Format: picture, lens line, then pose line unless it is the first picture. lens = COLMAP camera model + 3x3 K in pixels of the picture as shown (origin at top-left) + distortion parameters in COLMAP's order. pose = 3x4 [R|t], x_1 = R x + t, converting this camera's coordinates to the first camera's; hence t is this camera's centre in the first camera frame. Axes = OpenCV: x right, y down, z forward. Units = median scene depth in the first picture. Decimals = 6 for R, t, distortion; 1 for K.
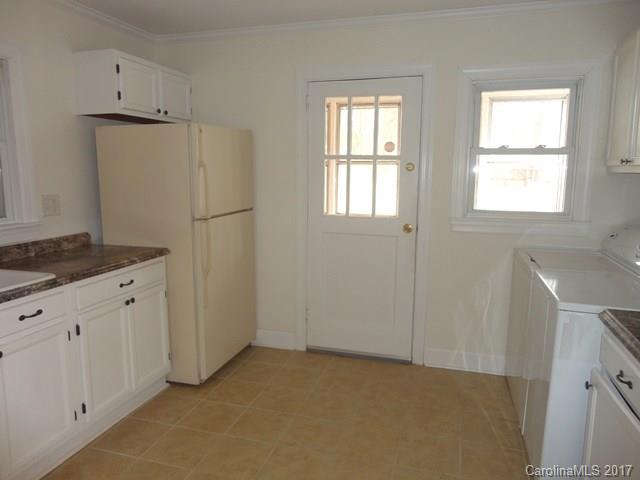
lens RADIAL K [[462.7, 0, 320.3], [0, 462.7, 240.3], [0, 0, 1]] dist [-0.010199, -0.014493]
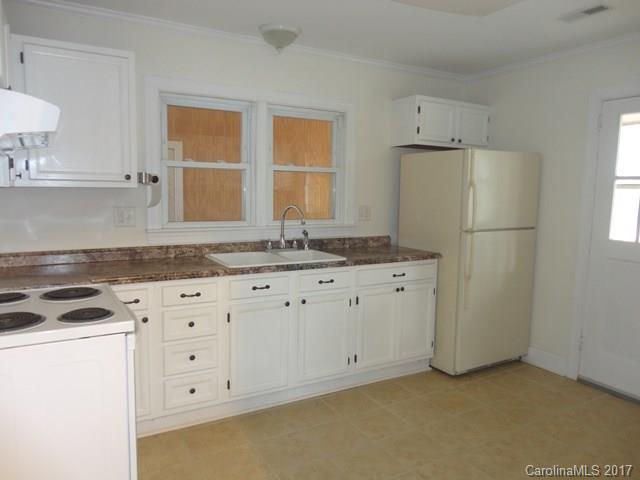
lens RADIAL K [[462.7, 0, 319.1], [0, 462.7, 240.4], [0, 0, 1]] dist [-0.010199, -0.014493]
pose [[0.726268, 0.087607, -0.681807, 0.257632], [-0.118950, 0.992900, 0.000873, 0.019833], [0.677042, 0.080467, 0.731532, -0.095713]]
